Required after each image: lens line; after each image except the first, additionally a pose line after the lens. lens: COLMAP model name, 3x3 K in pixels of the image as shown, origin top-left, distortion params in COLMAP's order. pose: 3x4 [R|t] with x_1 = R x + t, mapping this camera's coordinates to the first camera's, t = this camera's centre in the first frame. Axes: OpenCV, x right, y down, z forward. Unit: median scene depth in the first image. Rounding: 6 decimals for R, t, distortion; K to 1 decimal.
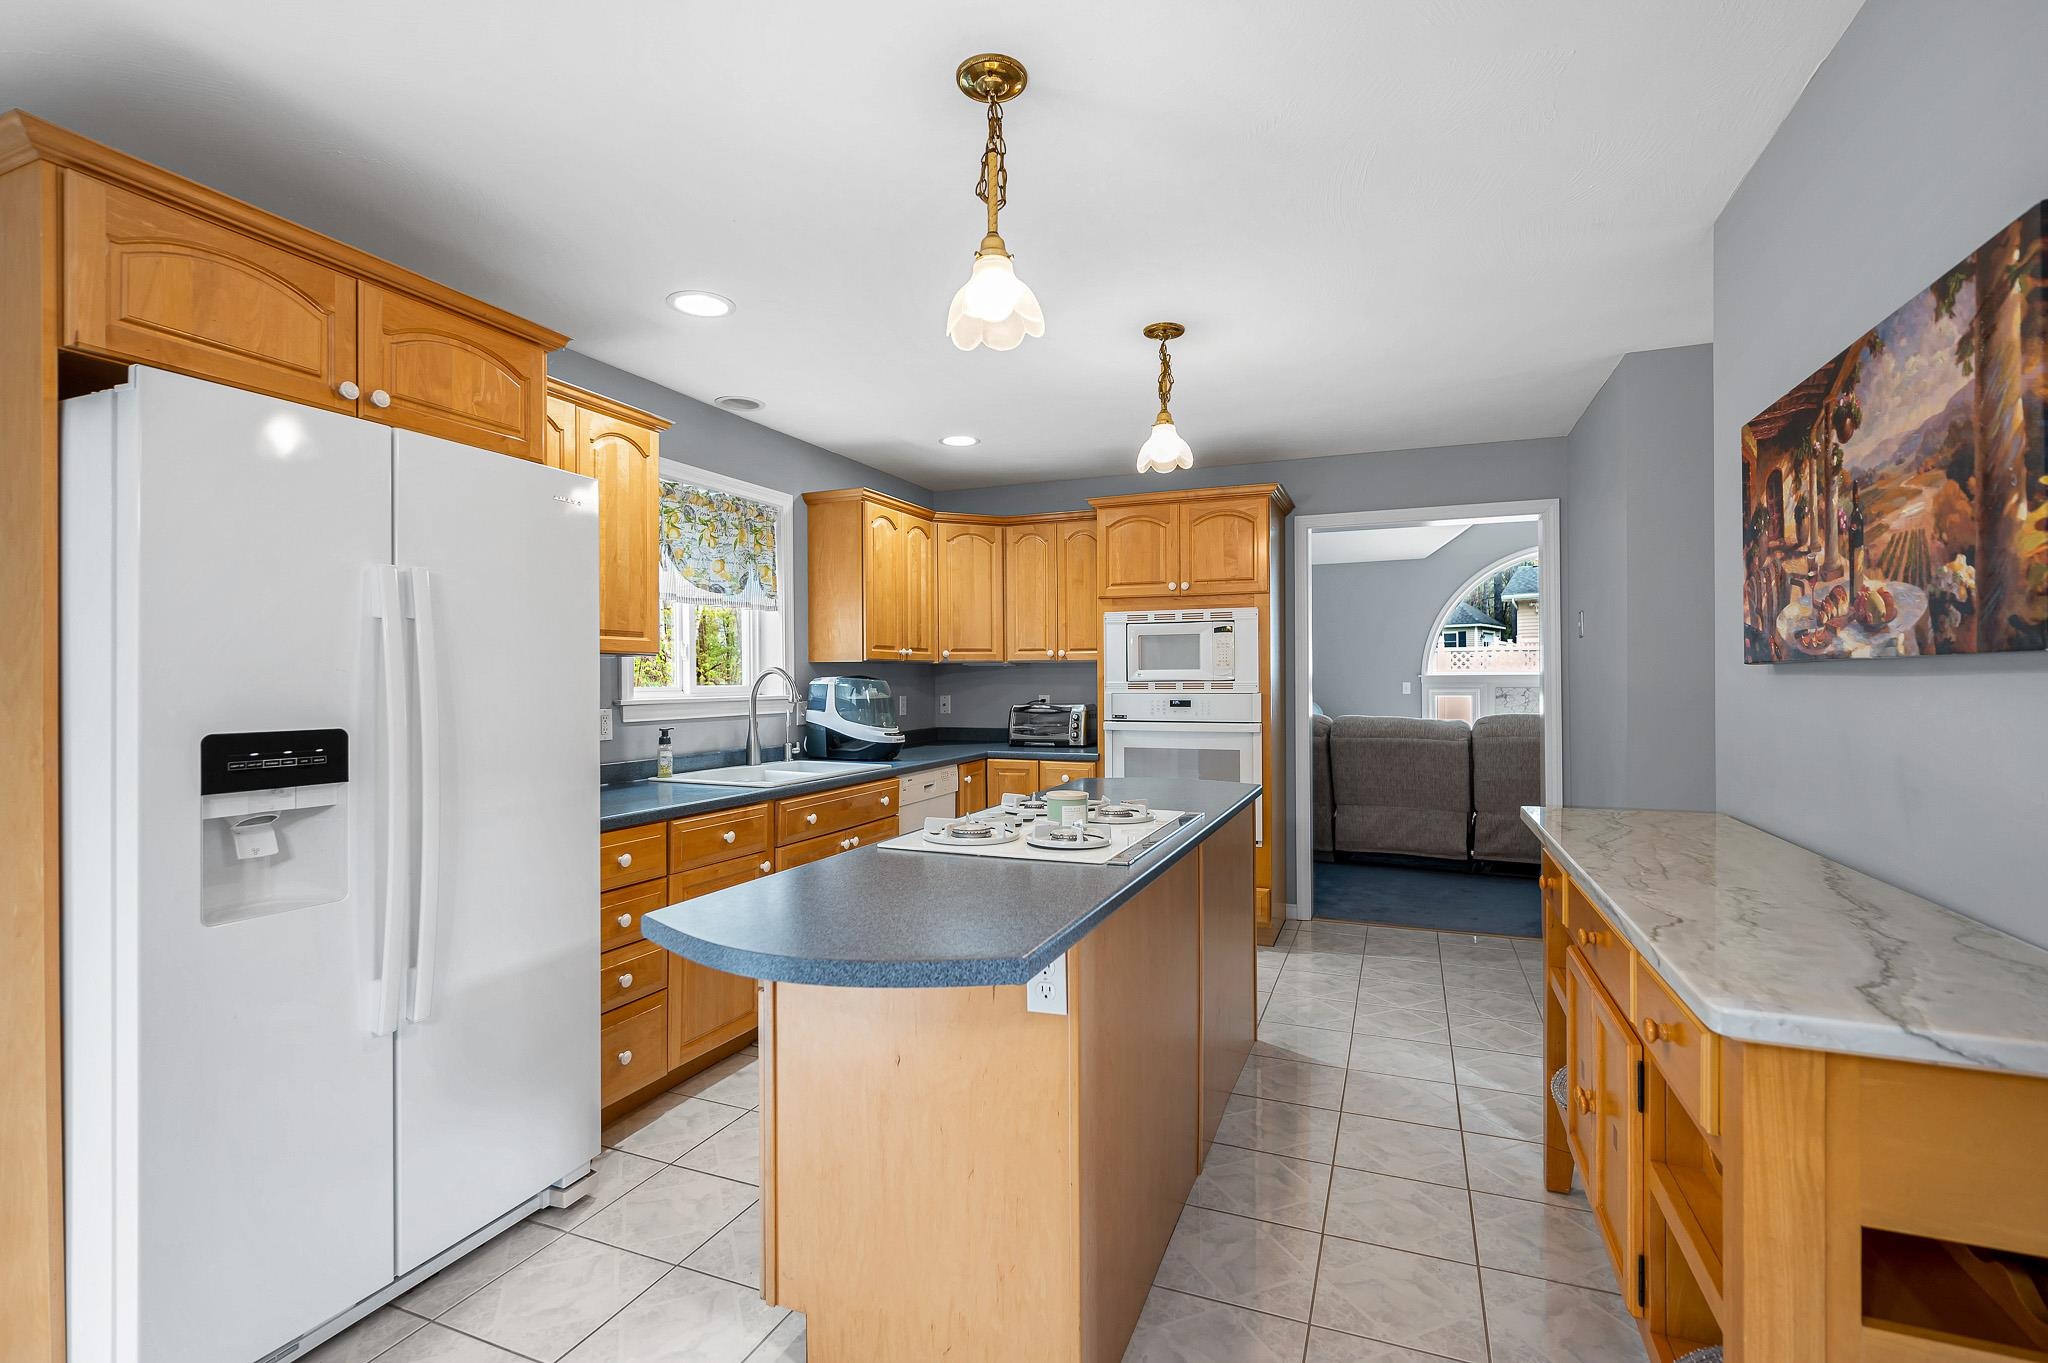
lens RADIAL K [[876.3, 0, 996.2], [0, 876.3, 694.7], [0, 0, 1]] dist [-0.007223, 0.001979]
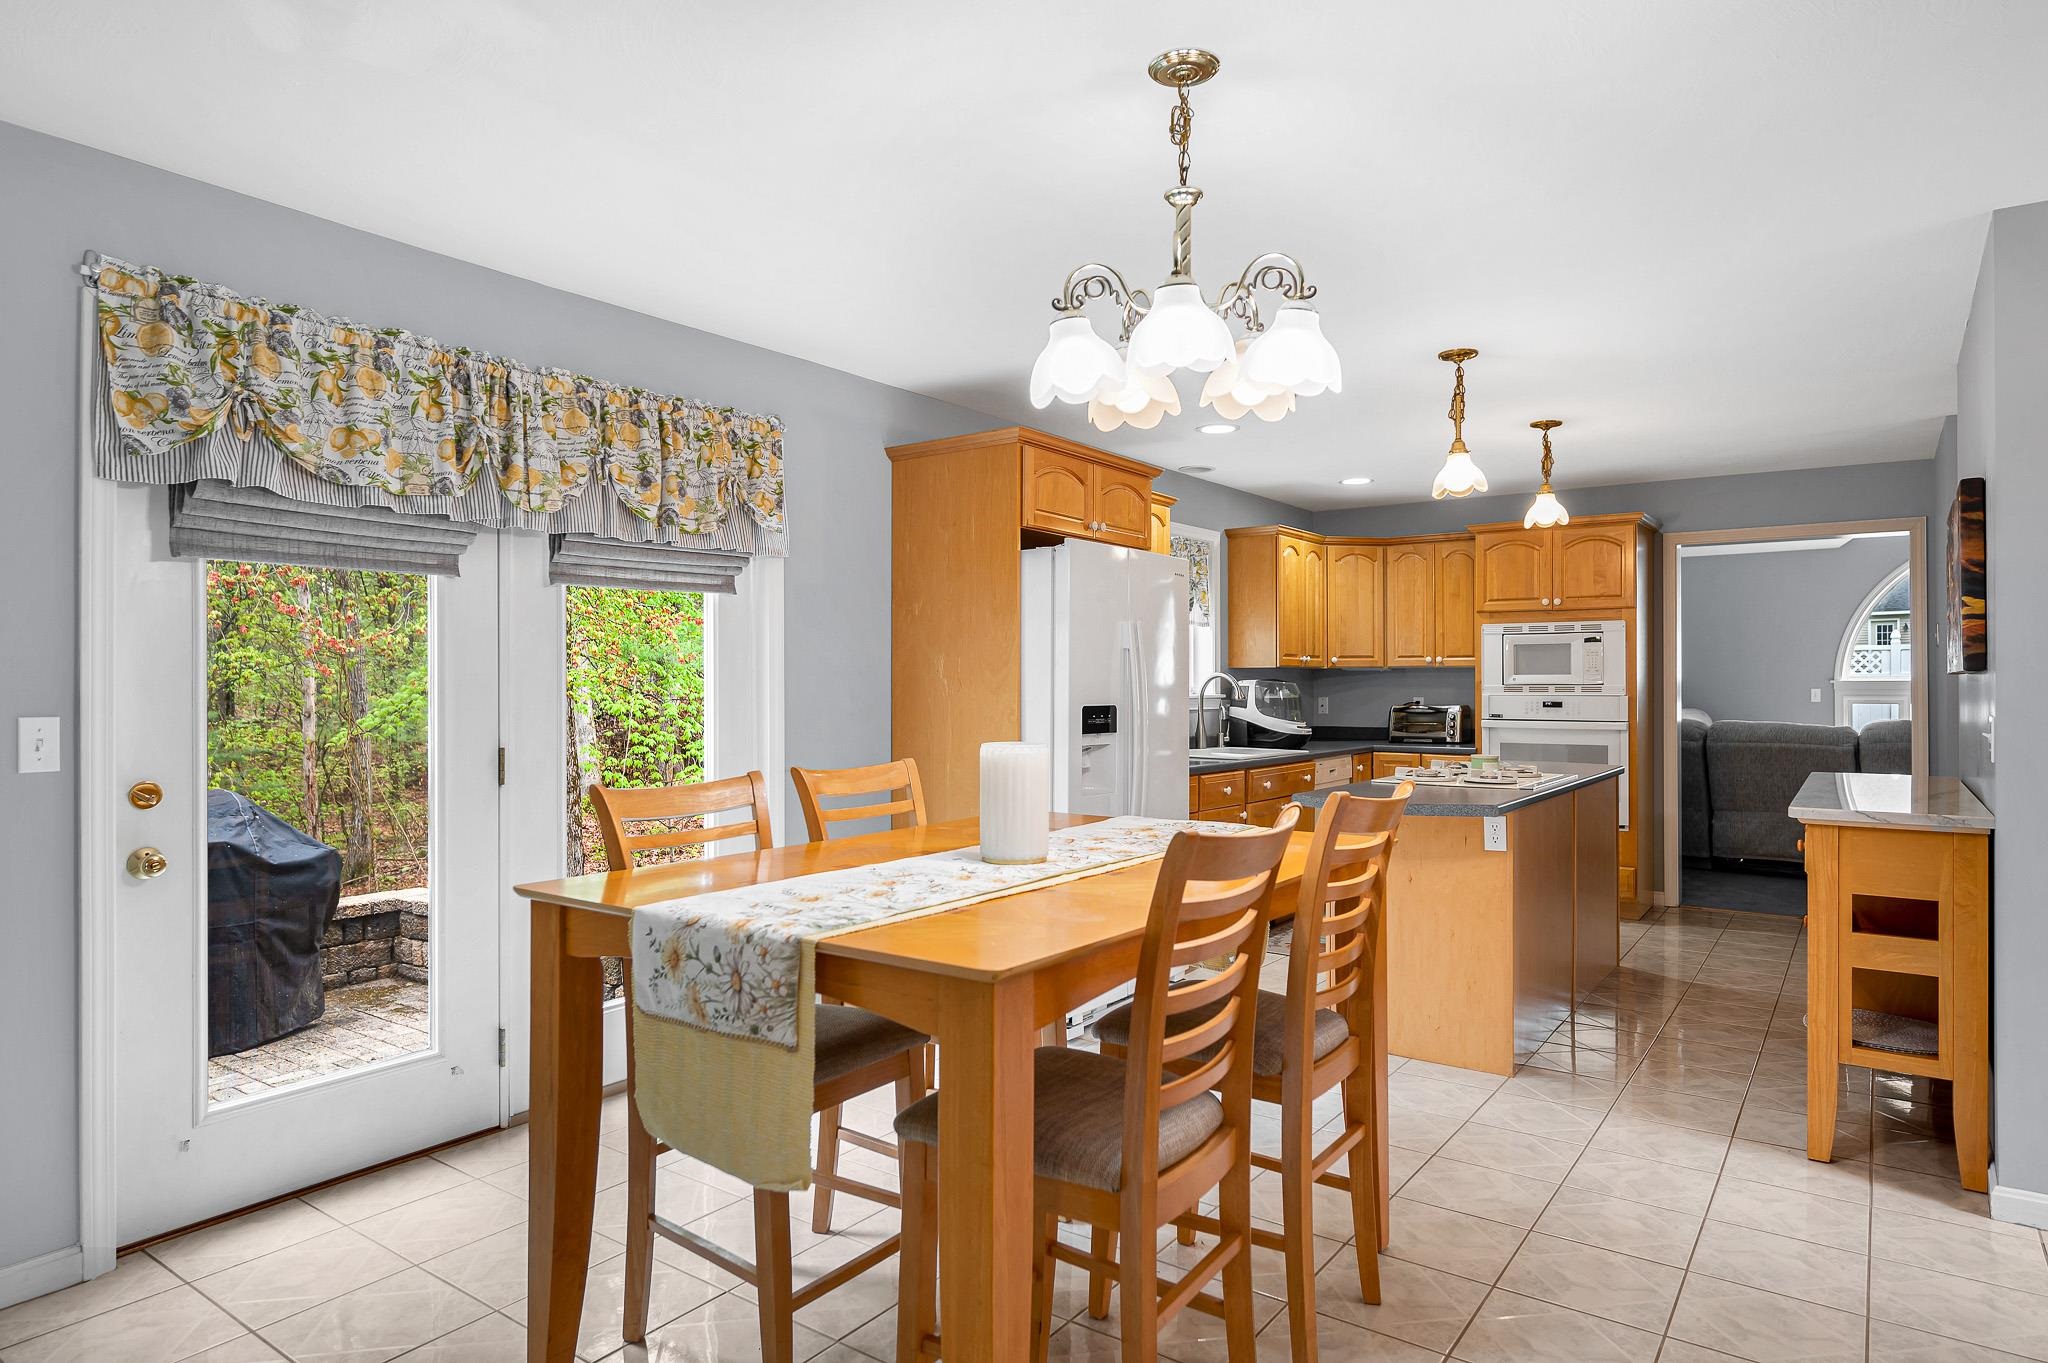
lens RADIAL K [[1163.0, 0, 1057.6], [0, 1163.0, 688.9], [0, 0, 1]] dist [-0.011732, 0.003346]
pose [[0.983816, 0.005554, -0.179096, -0.157718], [-0.007877, 0.999894, -0.012263, 0.013783], [0.179009, 0.013475, 0.983755, -0.619211]]
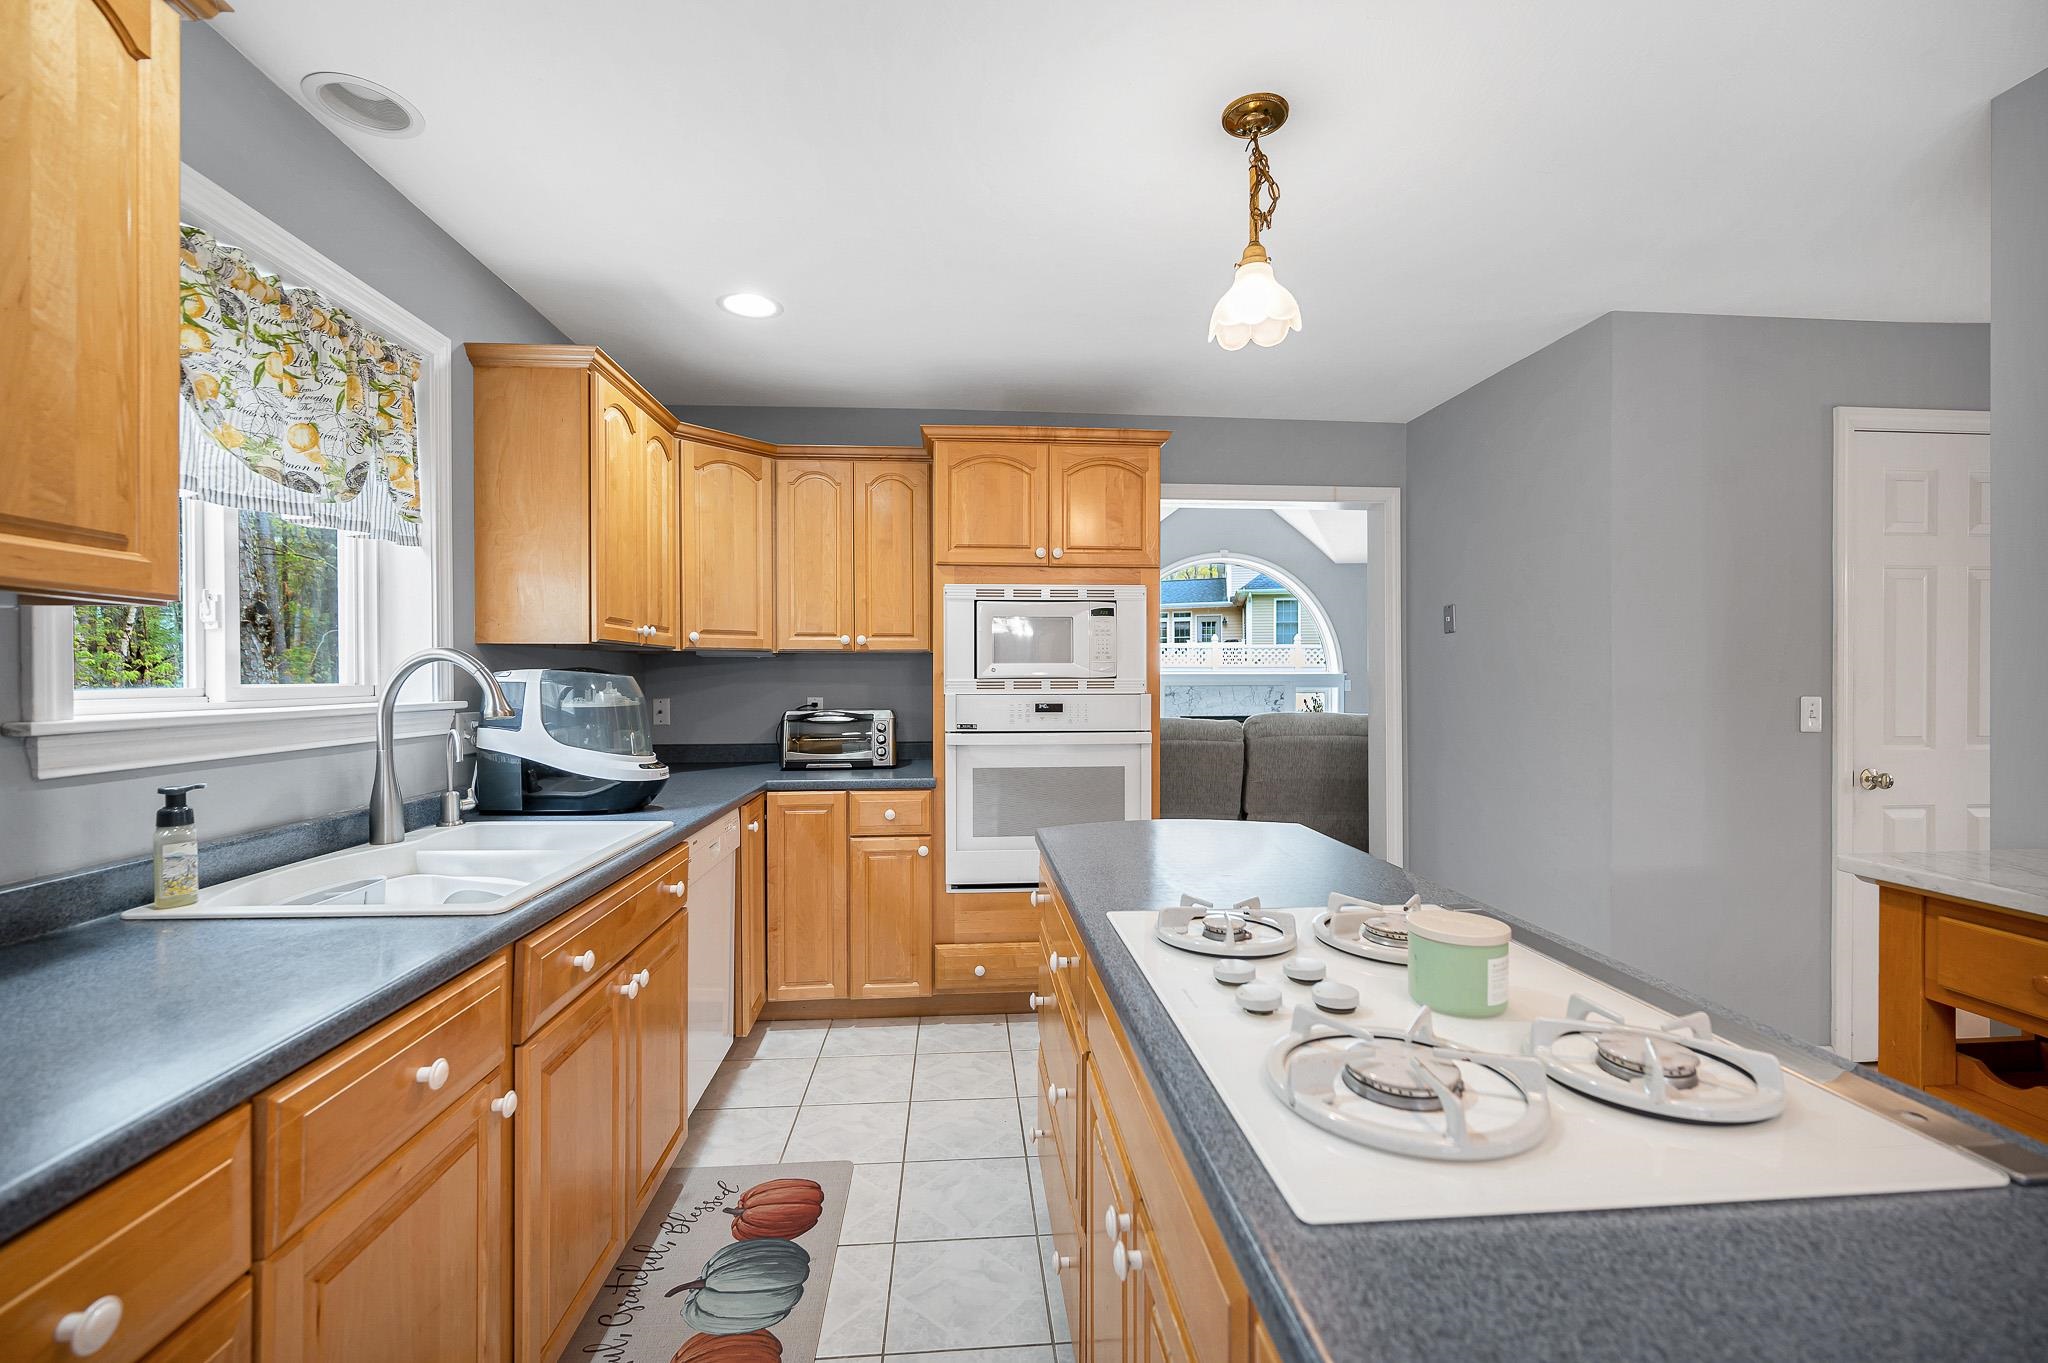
lens RADIAL K [[876.3, 0, 1015.0], [0, 876.3, 686.5], [0, 0, 1]] dist [-0.007223, 0.001979]
pose [[0.894405, -0.001402, 0.447256, -0.155434], [0.005090, 0.999962, -0.007044, -0.003310], [-0.447230, 0.008577, 0.894378, 0.338334]]
